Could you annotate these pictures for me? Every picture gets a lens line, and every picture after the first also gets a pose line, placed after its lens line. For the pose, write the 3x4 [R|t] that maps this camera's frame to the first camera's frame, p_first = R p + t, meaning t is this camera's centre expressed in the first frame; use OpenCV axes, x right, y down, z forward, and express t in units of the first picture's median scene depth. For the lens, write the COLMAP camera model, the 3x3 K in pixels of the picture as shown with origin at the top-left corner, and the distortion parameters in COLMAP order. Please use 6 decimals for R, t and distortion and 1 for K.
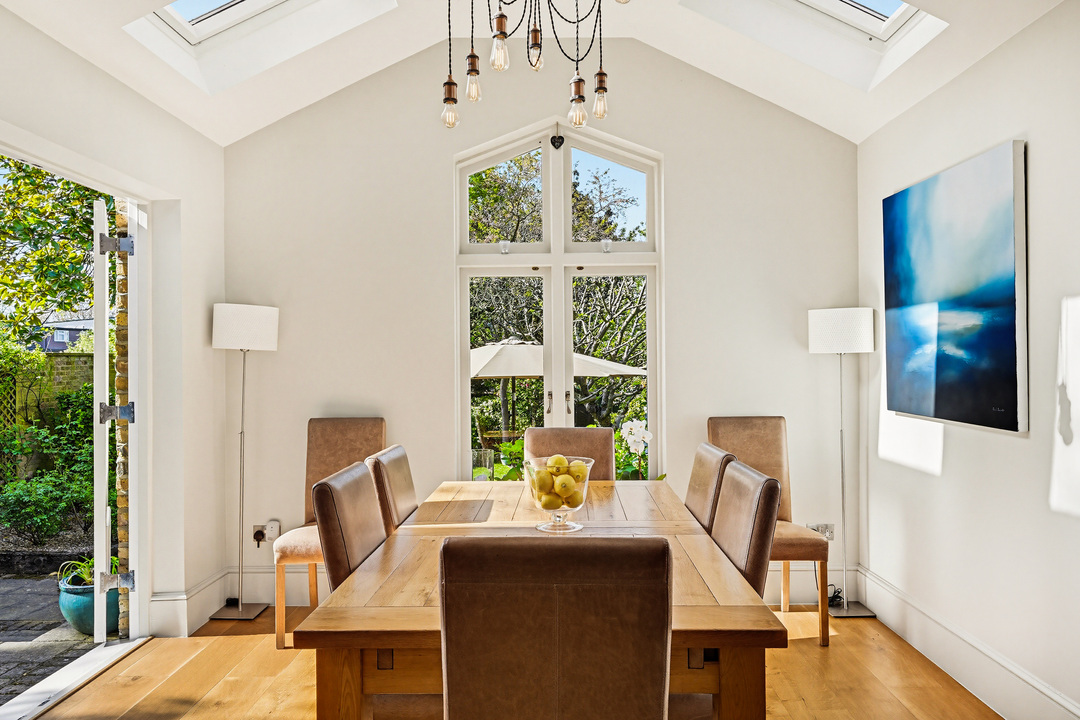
lens RADIAL K [[746.1, 0, 540.0], [0, 746.1, 360.0], [0, 0, 1]] dist [-0.004167, -0.002229]
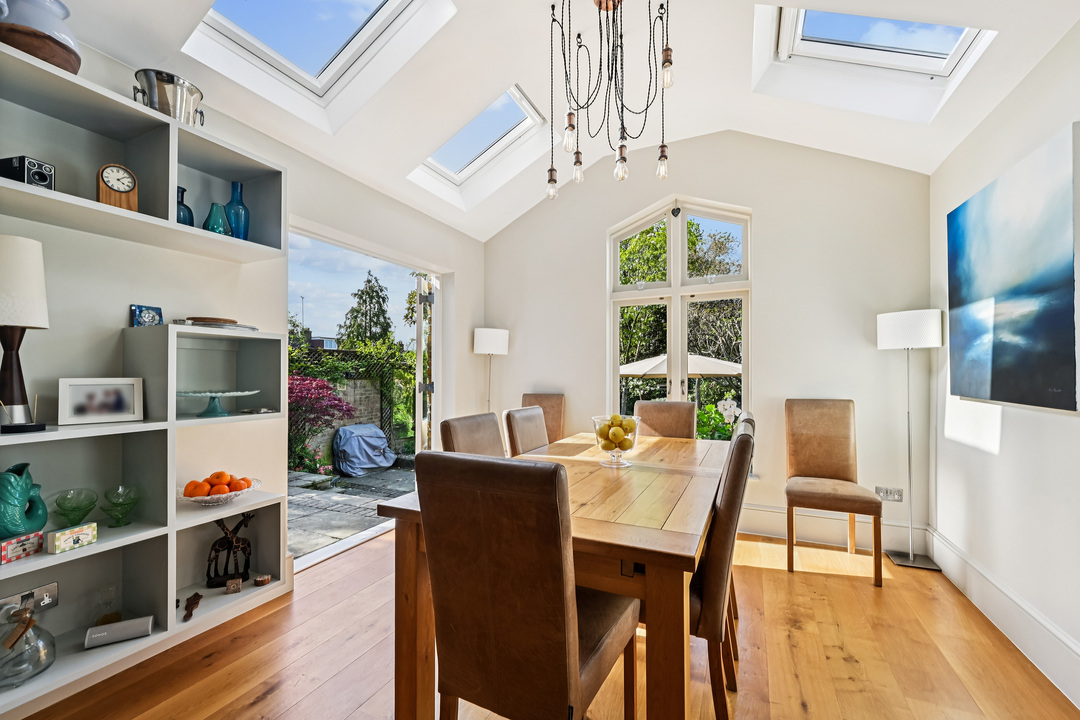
lens RADIAL K [[431.5, 0, 543.6], [0, 431.5, 373.8], [0, 0, 1]] dist [0.000285, -0.000100]
pose [[0.913053, 0.003928, -0.407821, 0.159664], [-0.002312, 0.999987, 0.004455, 0.032061], [0.407834, -0.003124, 0.913051, 0.124329]]
